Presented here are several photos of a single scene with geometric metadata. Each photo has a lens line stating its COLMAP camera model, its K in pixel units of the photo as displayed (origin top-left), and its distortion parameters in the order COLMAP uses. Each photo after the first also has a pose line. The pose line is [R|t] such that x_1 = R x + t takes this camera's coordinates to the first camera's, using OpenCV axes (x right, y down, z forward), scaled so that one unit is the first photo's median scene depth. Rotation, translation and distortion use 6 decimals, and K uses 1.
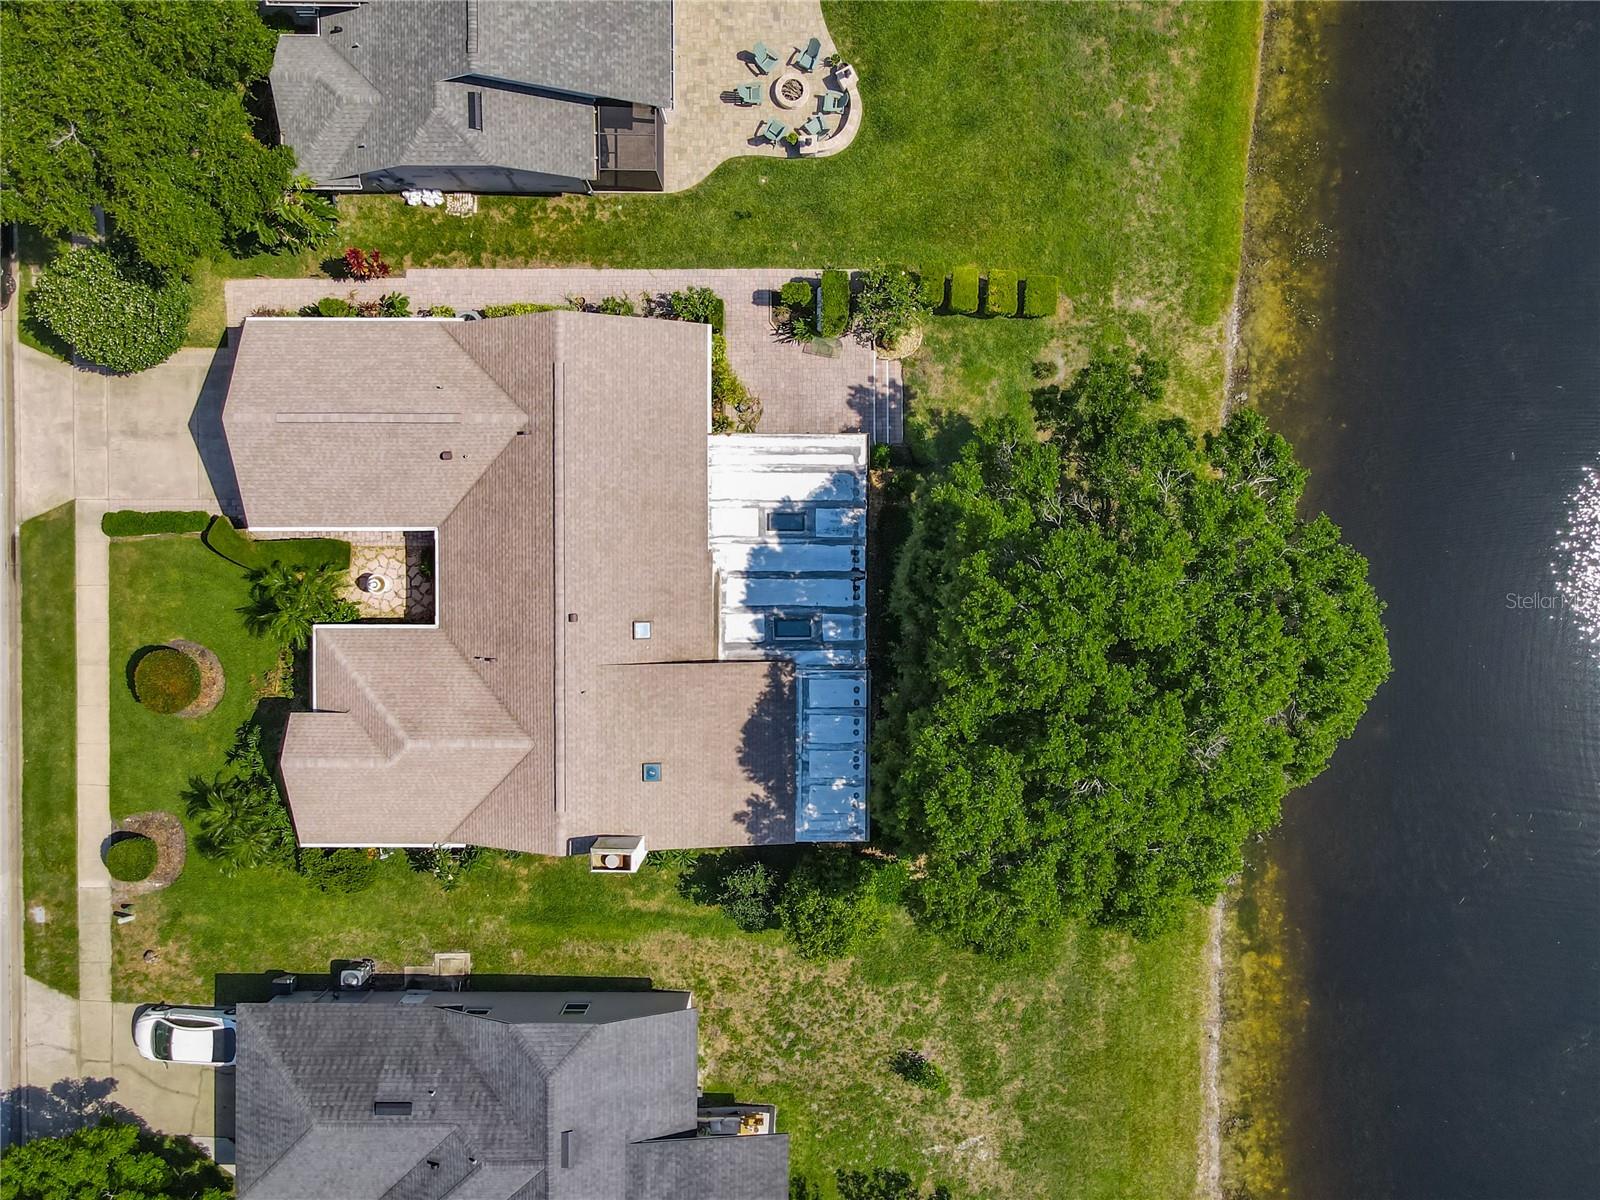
lens RADIAL K [[1206.6, 0, 807.5], [0, 1206.6, 594.2], [0, 0, 1]] dist [0.012487, 0.001805]
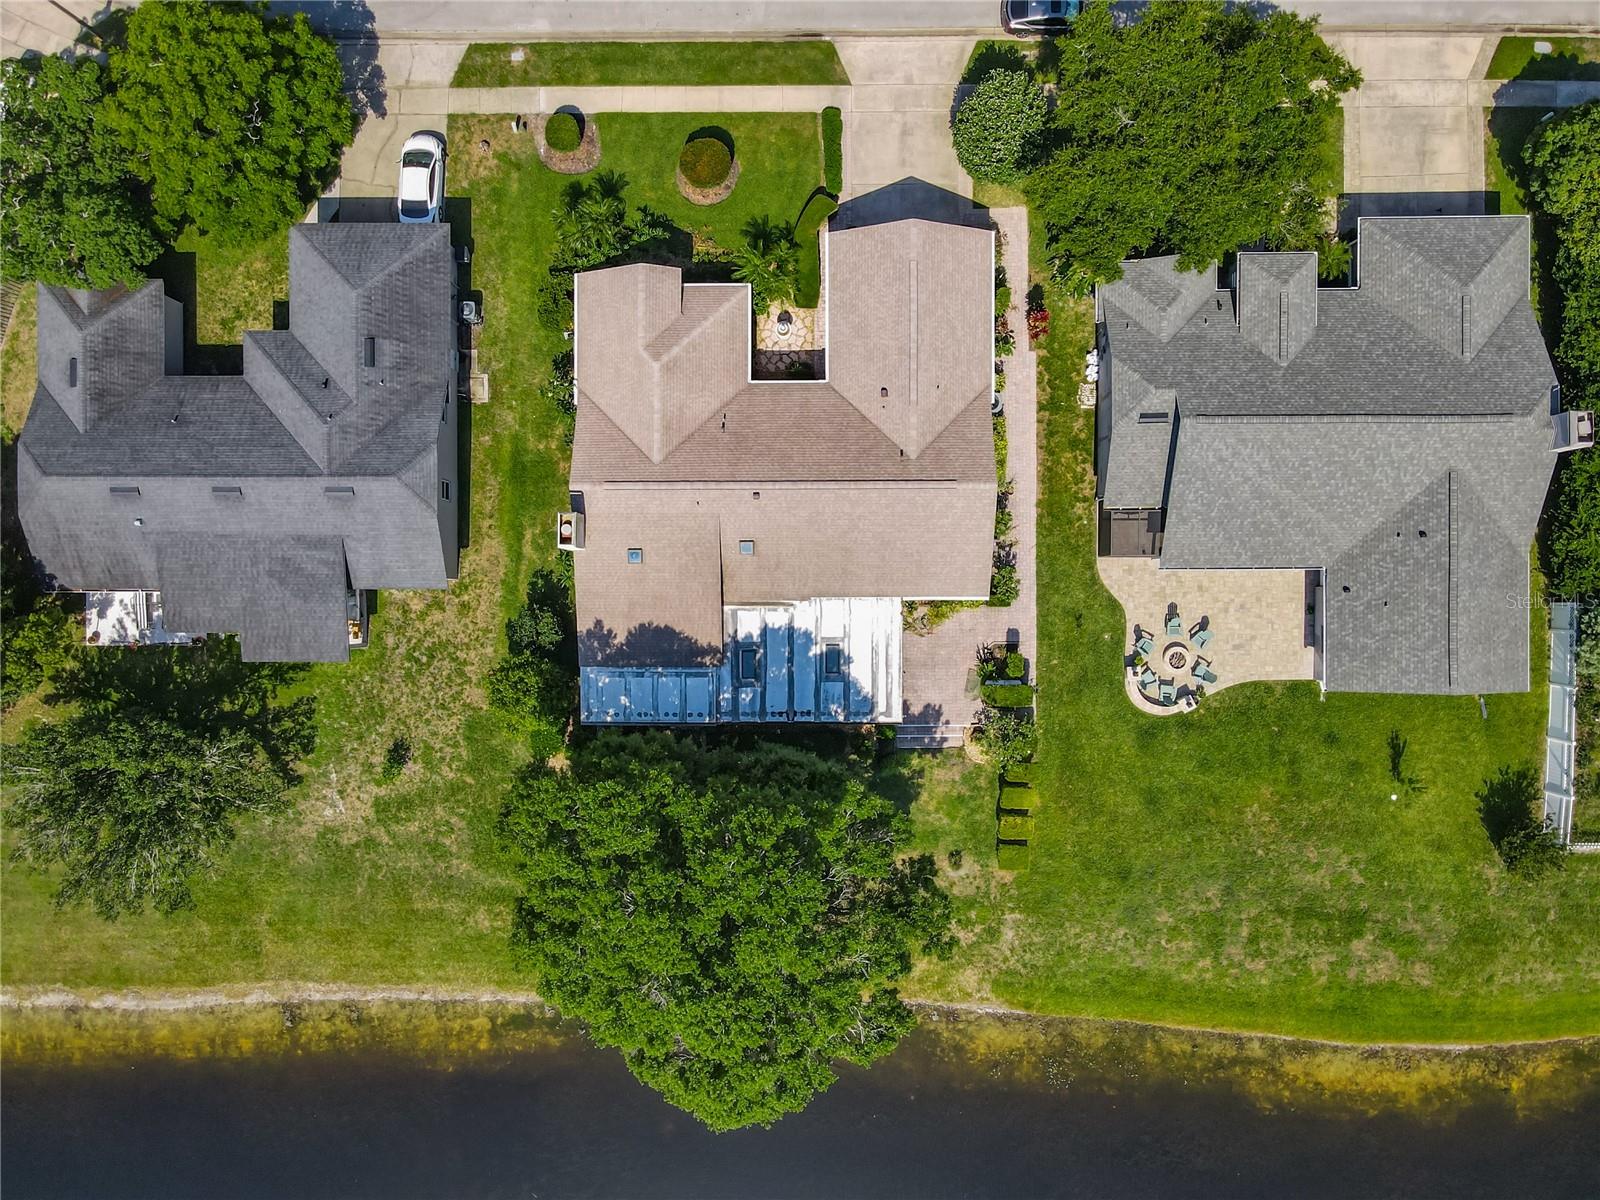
lens RADIAL K [[1206.6, 0, 793.7], [0, 1206.6, 607.0], [0, 0, 1]] dist [0.012487, 0.001805]
pose [[0.001674, 0.999857, 0.016836, -0.090263], [-0.999997, 0.001702, -0.001633, -0.016309], [-0.001662, -0.016833, 0.999857, -0.255390]]
